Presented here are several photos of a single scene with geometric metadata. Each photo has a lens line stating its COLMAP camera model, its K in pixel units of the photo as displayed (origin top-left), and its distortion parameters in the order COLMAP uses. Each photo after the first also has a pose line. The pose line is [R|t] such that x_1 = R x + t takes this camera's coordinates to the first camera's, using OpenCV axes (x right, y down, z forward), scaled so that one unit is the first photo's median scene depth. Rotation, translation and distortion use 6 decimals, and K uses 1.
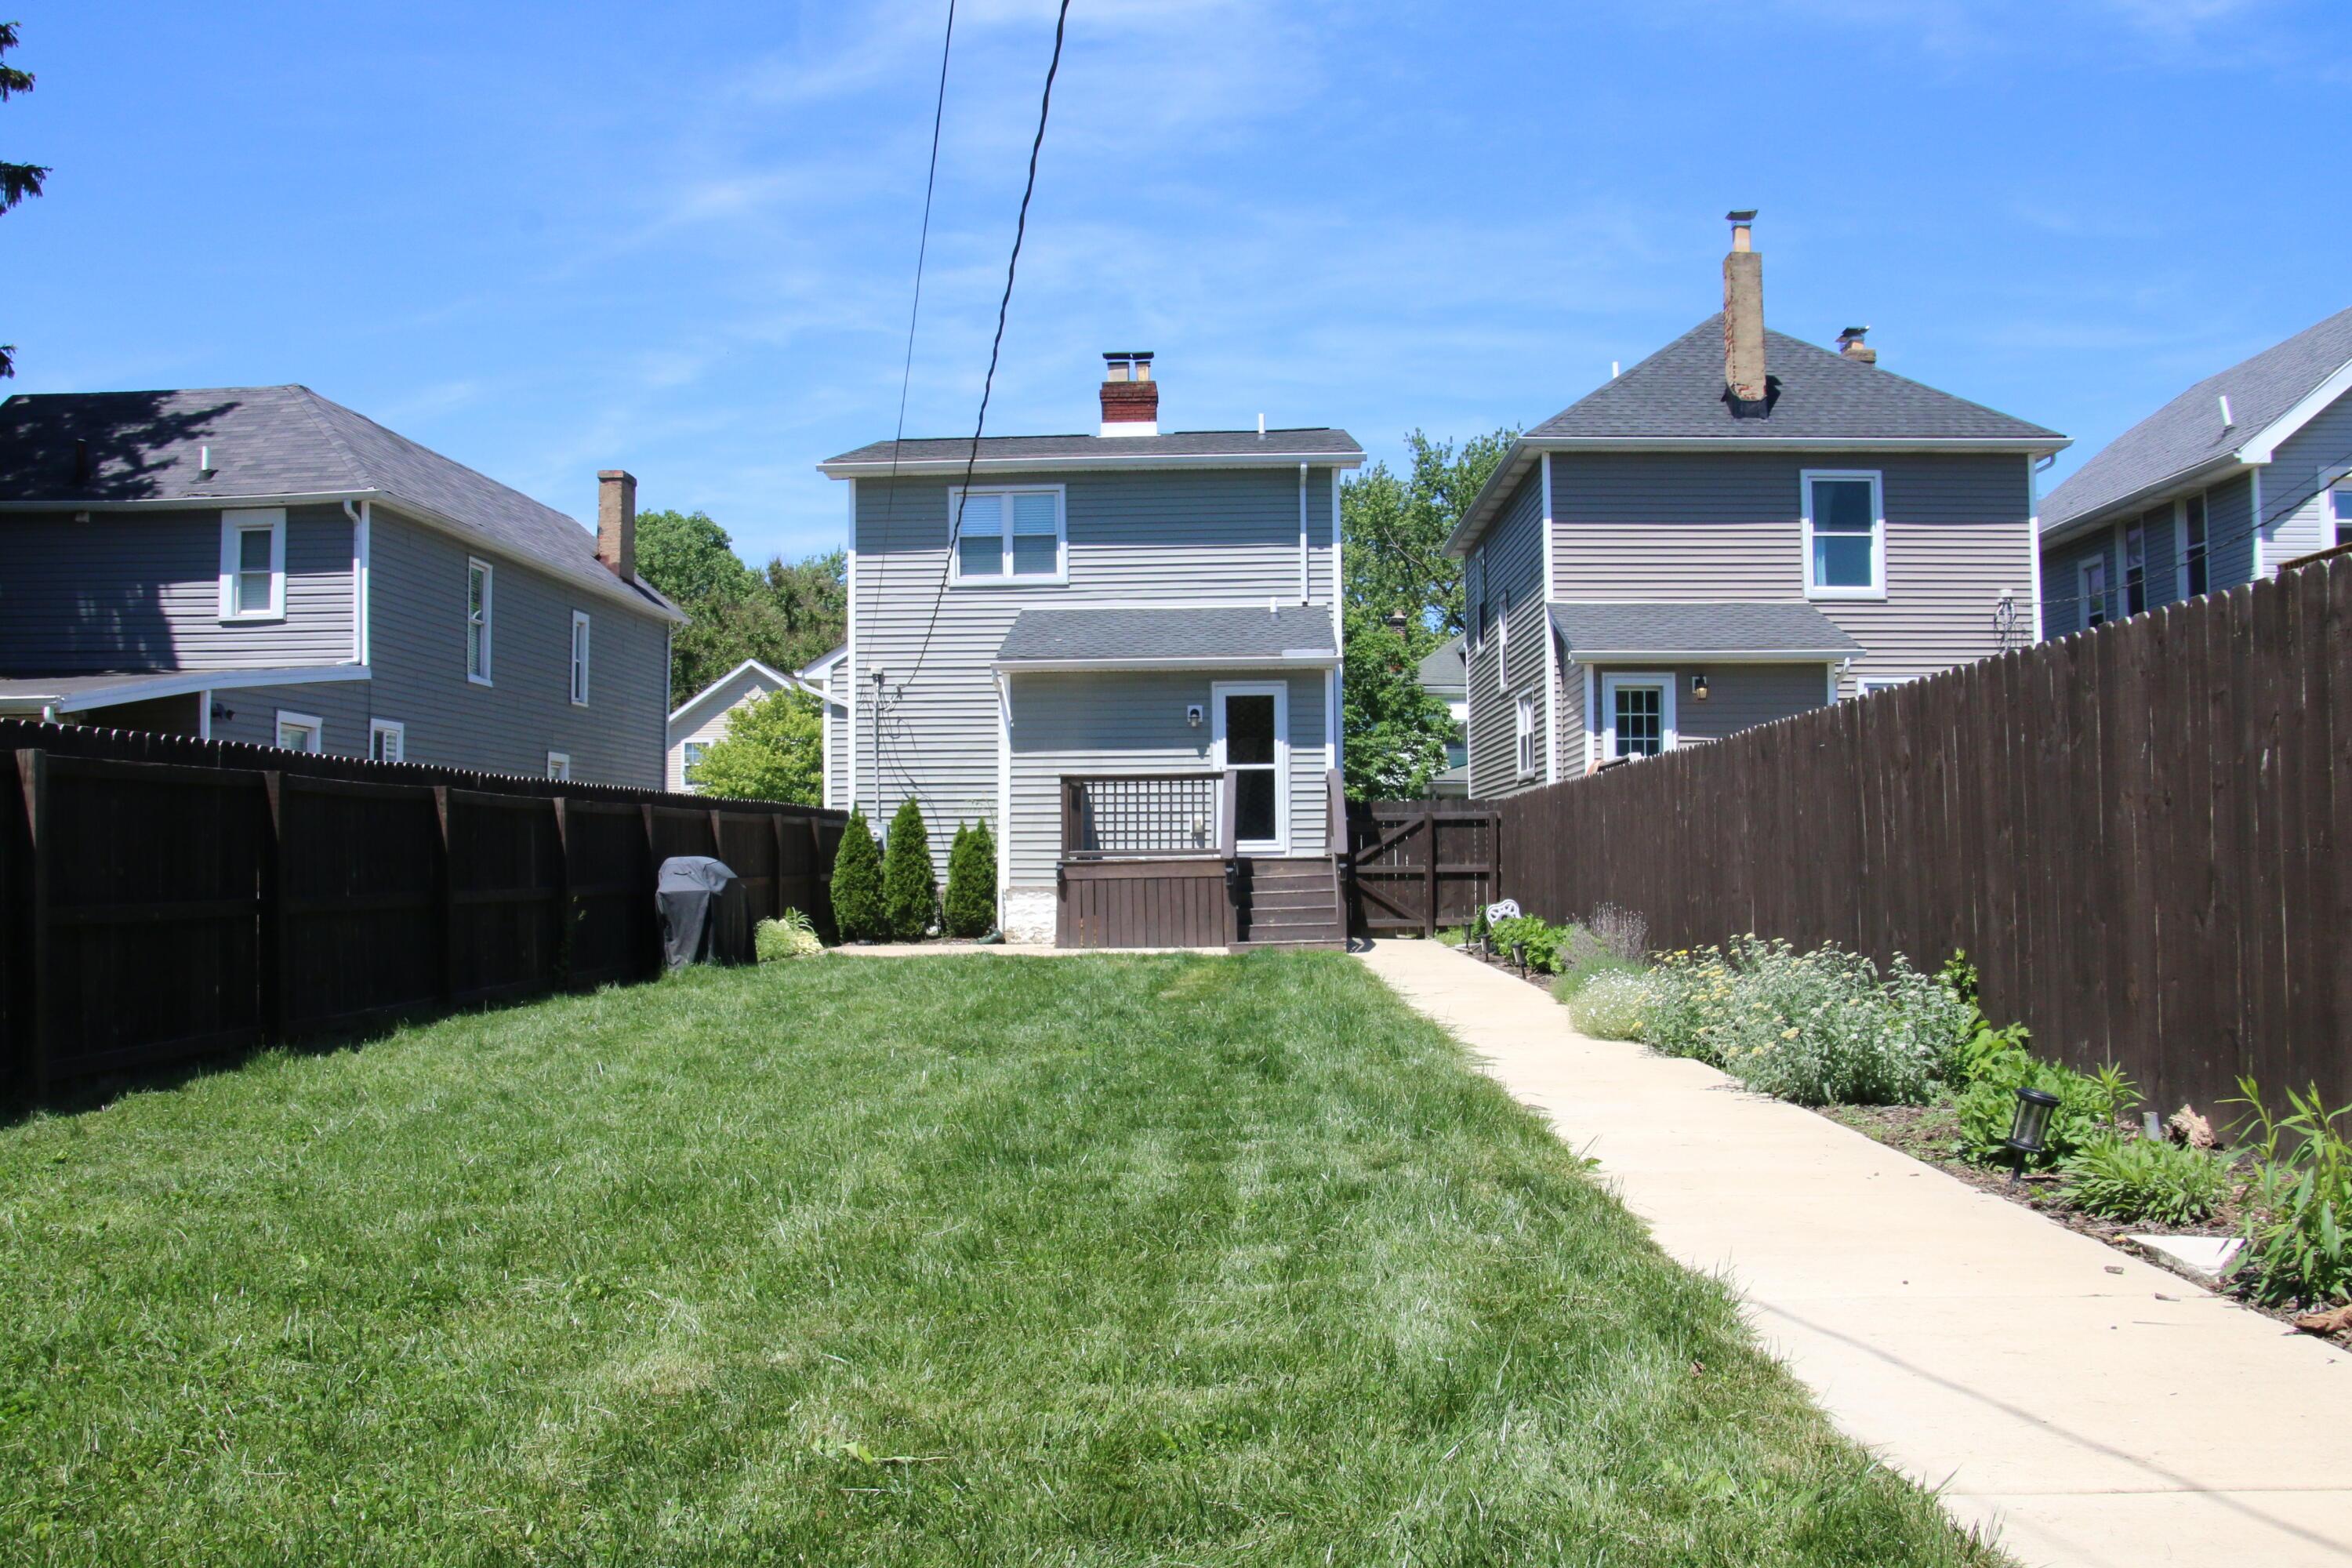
lens RADIAL K [[1938.2, 0, 1171.5], [0, 1938.2, 842.7], [0, 0, 1]] dist [-0.177692, 0.119703]
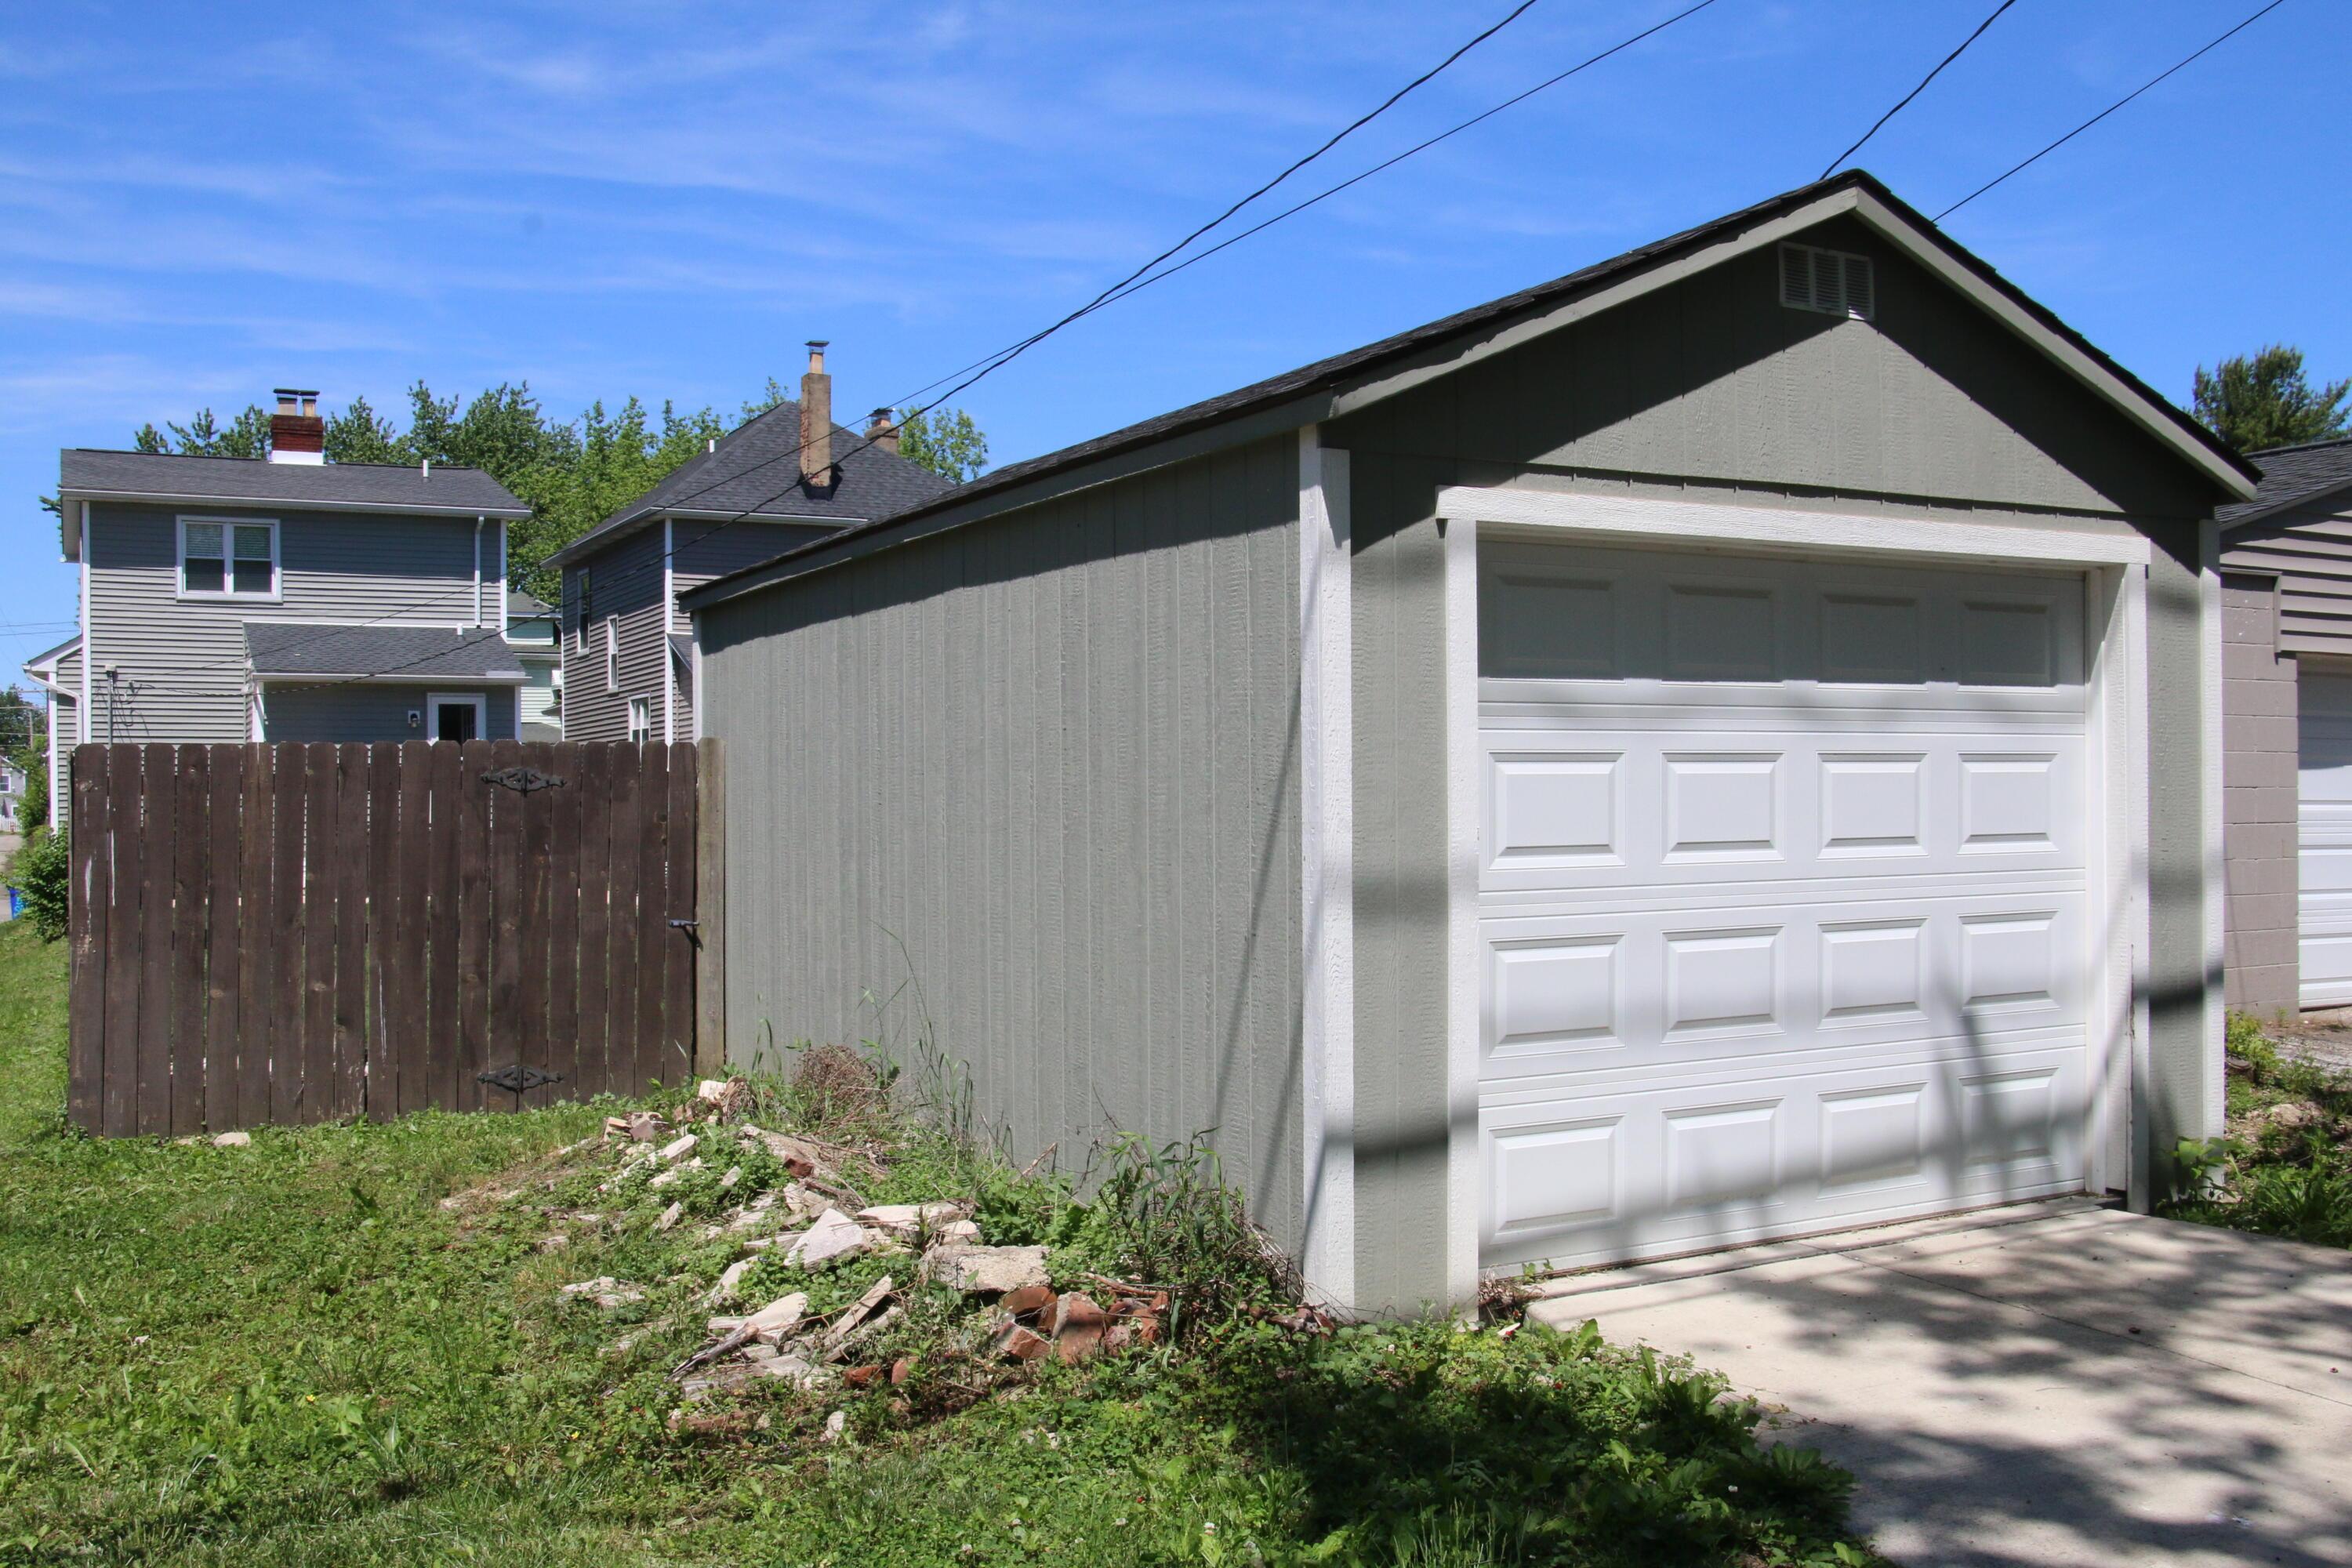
lens RADIAL K [[2014.4, 0, 1176.0], [0, 2014.4, 784.0], [0, 0, 1]] dist [-0.002251, 0.001304]
pose [[0.863513, 0.010168, 0.504225, -0.202243], [-0.010076, 0.999945, -0.002908, -0.020356], [-0.504227, -0.002569, 0.863567, -0.380079]]
